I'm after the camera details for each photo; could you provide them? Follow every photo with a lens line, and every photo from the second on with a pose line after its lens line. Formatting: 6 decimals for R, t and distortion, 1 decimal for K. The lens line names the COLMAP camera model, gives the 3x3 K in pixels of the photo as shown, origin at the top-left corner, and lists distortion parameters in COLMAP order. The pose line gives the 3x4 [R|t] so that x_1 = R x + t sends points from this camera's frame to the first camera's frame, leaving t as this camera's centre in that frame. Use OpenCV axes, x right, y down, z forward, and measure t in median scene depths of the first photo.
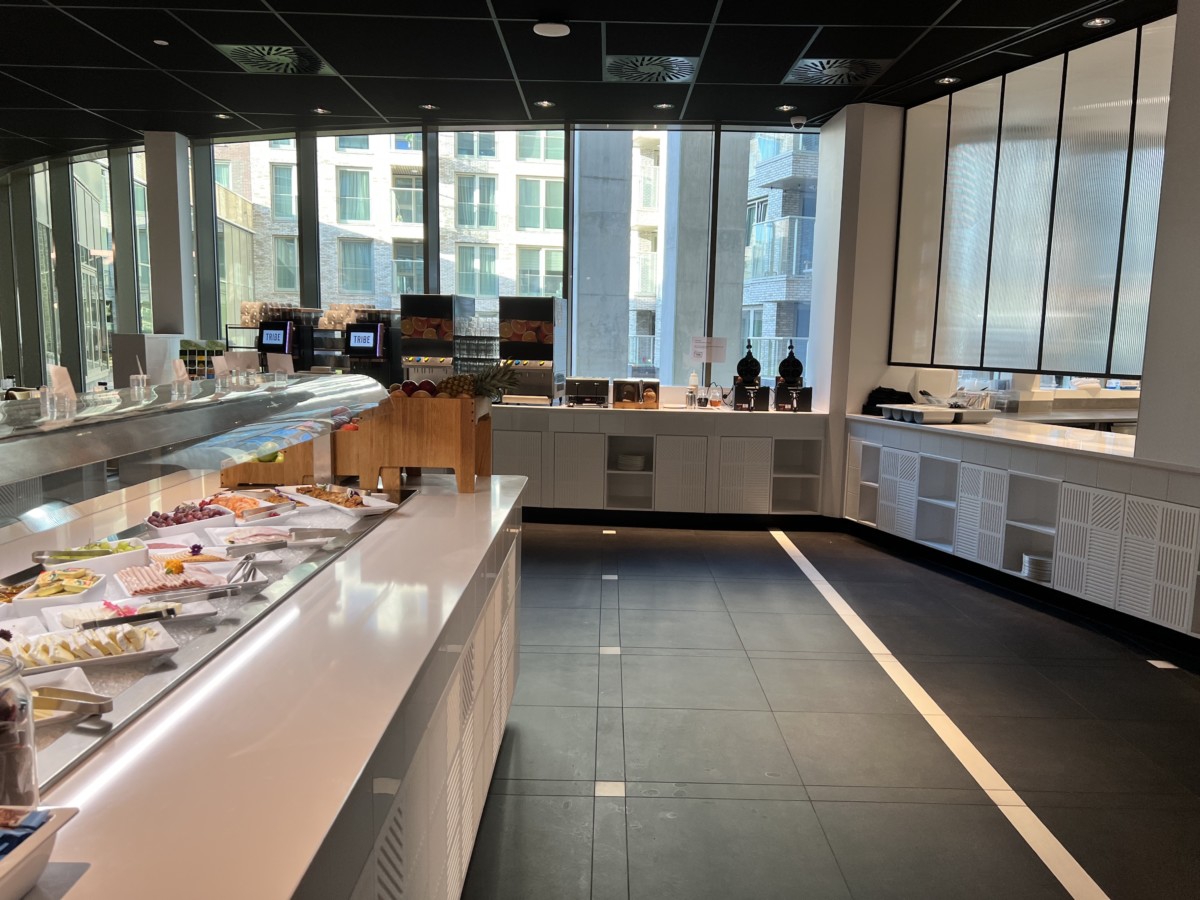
lens RADIAL K [[905.4, 0, 609.0], [0, 905.4, 457.8], [0, 0, 1]] dist [0.074261, -0.075465]
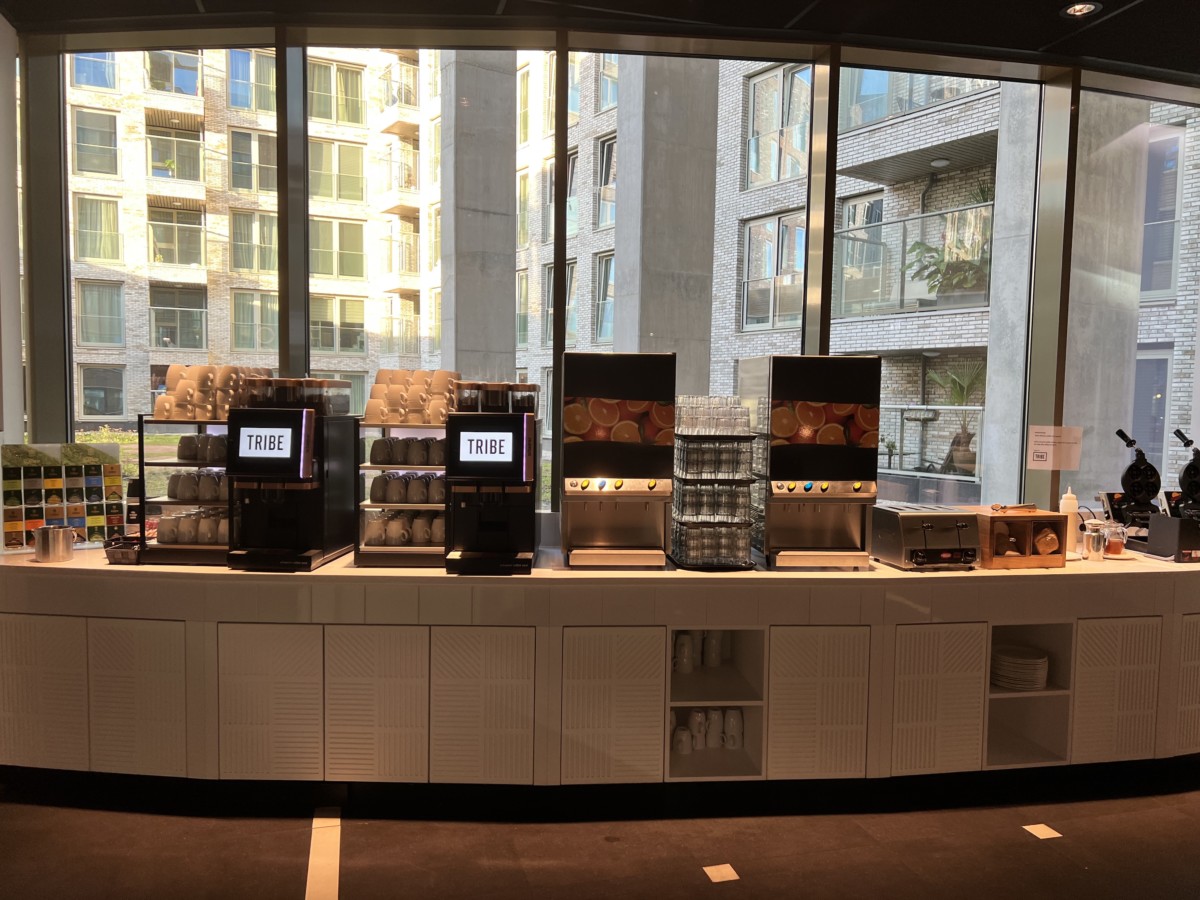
lens RADIAL K [[905.4, 0, 603.9], [0, 905.4, 450.3], [0, 0, 1]] dist [0.074261, -0.075465]
pose [[0.963491, -0.020344, 0.266967, -0.341110], [0.038908, 0.997163, -0.064434, -0.096035], [-0.264899, 0.072468, 0.961549, 0.538954]]
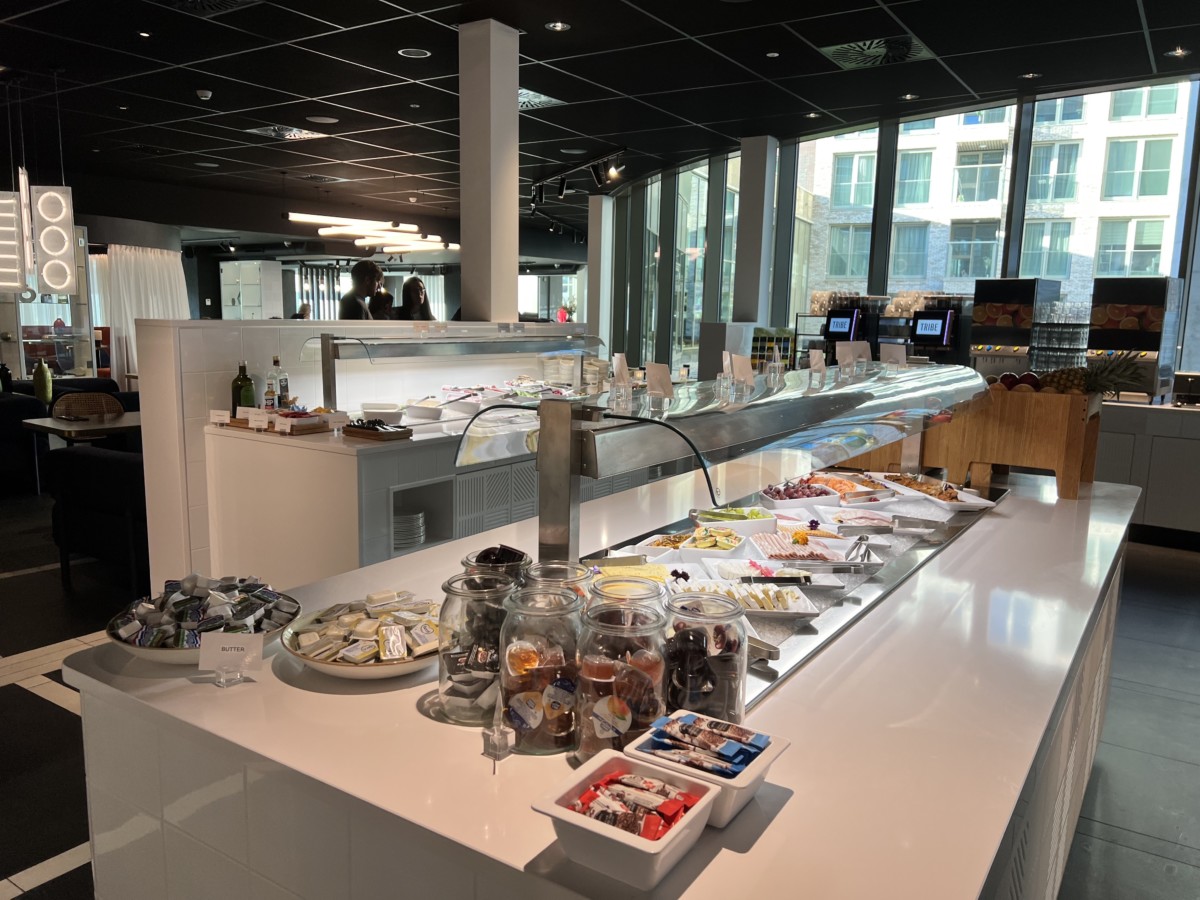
lens RADIAL K [[905.4, 0, 596.3], [0, 905.4, 452.2], [0, 0, 1]] dist [0.074261, -0.075465]
pose [[0.834603, 0.082882, -0.544582, -0.023786], [-0.077874, 0.996440, 0.032305, -0.000086], [0.545320, 0.015447, 0.838085, -0.013517]]
